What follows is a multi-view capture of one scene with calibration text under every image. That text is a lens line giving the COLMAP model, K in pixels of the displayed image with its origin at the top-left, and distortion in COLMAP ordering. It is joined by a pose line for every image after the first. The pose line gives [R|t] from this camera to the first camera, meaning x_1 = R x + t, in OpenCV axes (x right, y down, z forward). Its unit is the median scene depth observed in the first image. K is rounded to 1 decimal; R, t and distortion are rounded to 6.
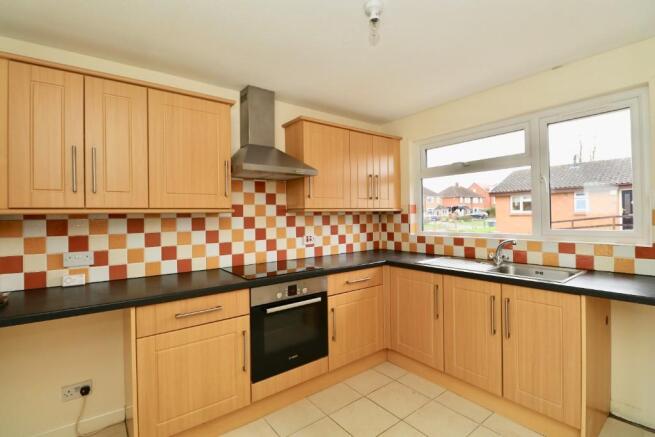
lens RADIAL K [[305.3, 0, 330.1], [0, 305.3, 215.0], [0, 0, 1]] dist [0.001073, -0.012384]
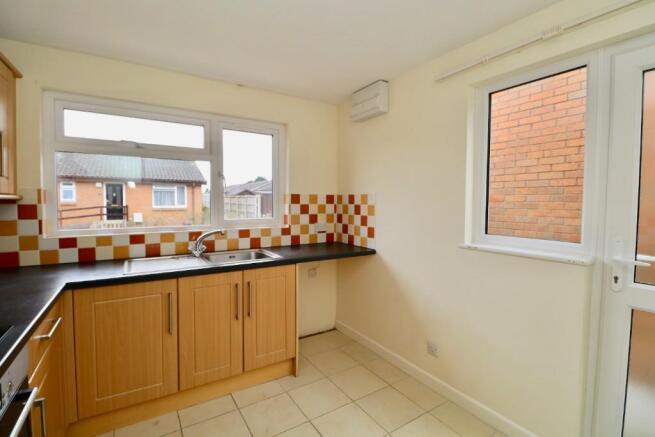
lens RADIAL K [[305.3, 0, 330.1], [0, 305.3, 215.0], [0, 0, 1]] dist [0.001073, -0.012384]
pose [[0.087506, -0.024832, 0.995854, -0.373168], [-0.008025, 0.999639, 0.025631, -0.002718], [-0.996132, -0.010234, 0.087275, 0.448794]]
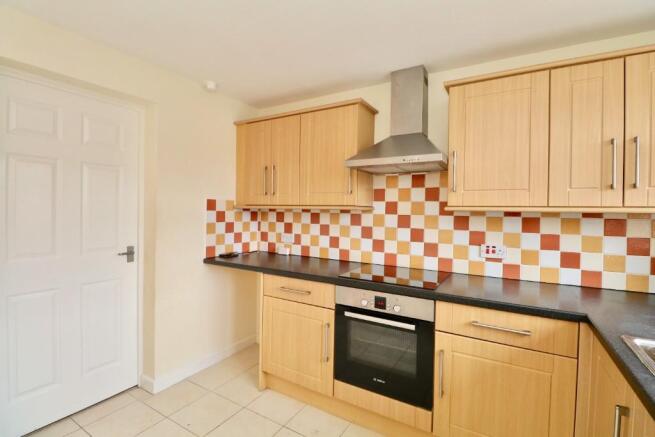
lens RADIAL K [[305.3, 0, 330.1], [0, 305.3, 215.0], [0, 0, 1]] dist [0.001073, -0.012384]
pose [[0.359423, 0.030353, -0.932681, 0.498231], [-0.025284, 0.999421, 0.022782, -0.008735], [0.932832, 0.015393, 0.359983, 0.461453]]
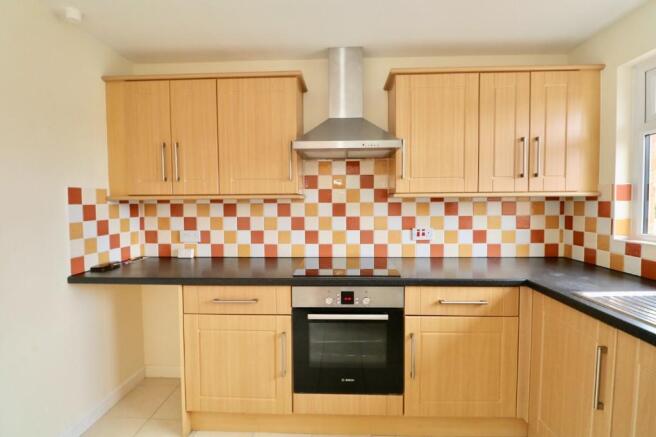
lens RADIAL K [[305.8, 0, 330.6], [0, 305.8, 215.0], [0, 0, 1]] dist [0.001073, -0.012384]
pose [[0.760498, 0.037202, -0.648274, 0.283041], [-0.005323, 0.998681, 0.051066, -0.004231], [0.649319, -0.035385, 0.759693, 0.313556]]
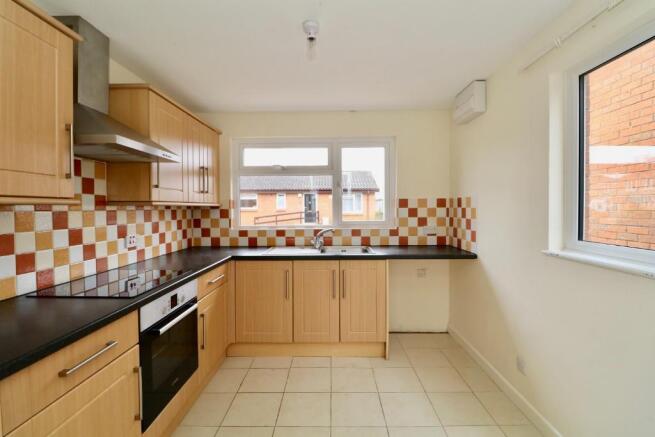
lens RADIAL K [[305.3, 0, 330.1], [0, 305.3, 215.0], [0, 0, 1]] dist [0.001073, -0.012384]
pose [[0.617983, -0.005646, 0.786171, -0.414548], [-0.005438, 0.999920, 0.011455, 0.003244], [-0.786173, -0.011354, 0.617902, 0.137350]]
